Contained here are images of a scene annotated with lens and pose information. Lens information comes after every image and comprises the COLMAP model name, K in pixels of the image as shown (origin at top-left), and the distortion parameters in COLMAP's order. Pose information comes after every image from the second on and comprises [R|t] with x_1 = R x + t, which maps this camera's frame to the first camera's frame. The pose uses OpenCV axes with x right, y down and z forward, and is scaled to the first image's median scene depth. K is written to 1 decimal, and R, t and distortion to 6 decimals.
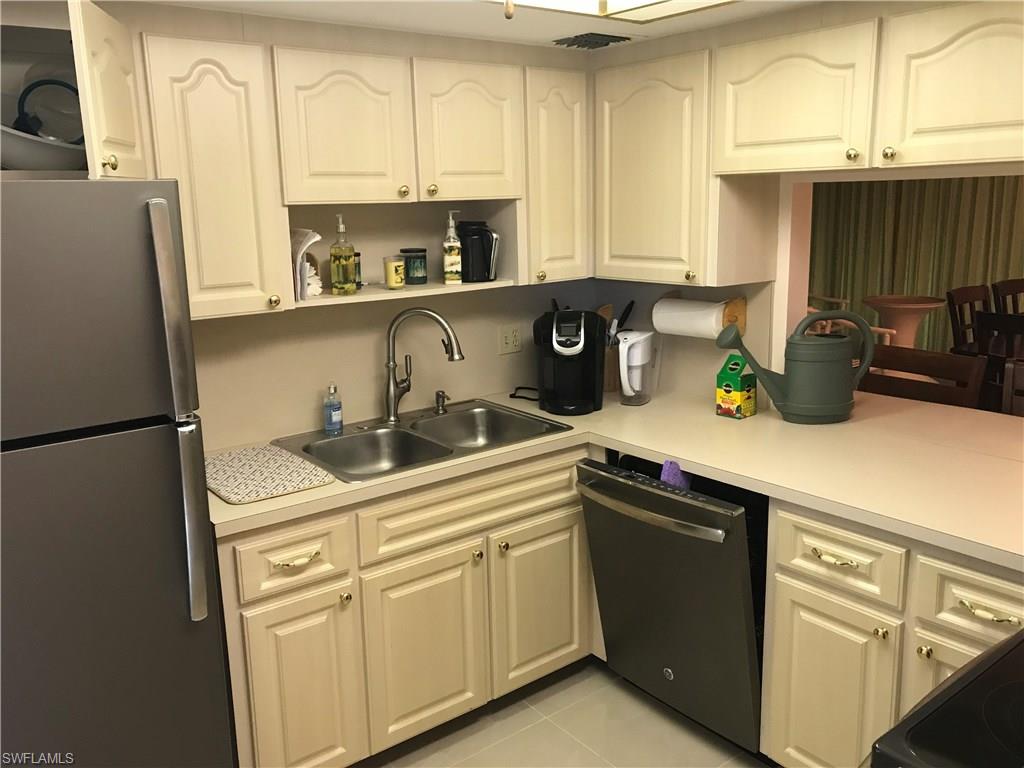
lens RADIAL K [[846.3, 0, 514.6], [0, 846.3, 366.2], [0, 0, 1]] dist [0.021494, -0.005442]
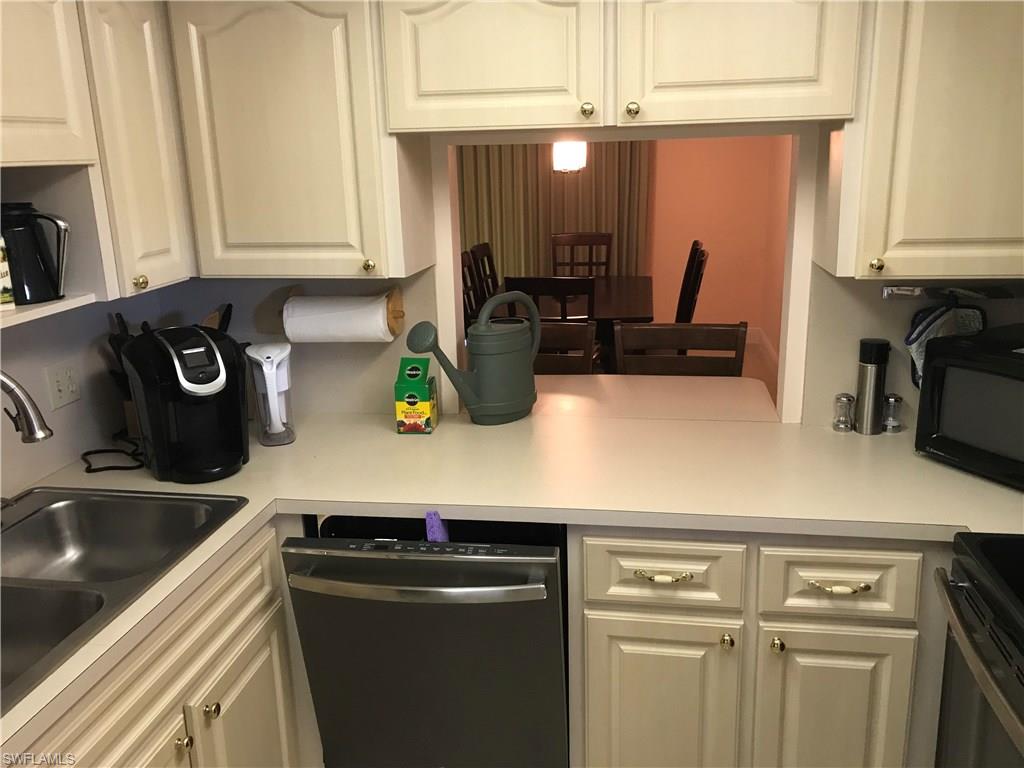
lens RADIAL K [[833.9, 0, 512.9], [0, 833.9, 368.1], [0, 0, 1]] dist [0.044518, -0.094687]
pose [[0.735188, -0.159942, 0.658724, -0.203515], [0.138706, 0.986699, 0.084769, -0.059214], [-0.663520, 0.029048, 0.747594, 0.340782]]
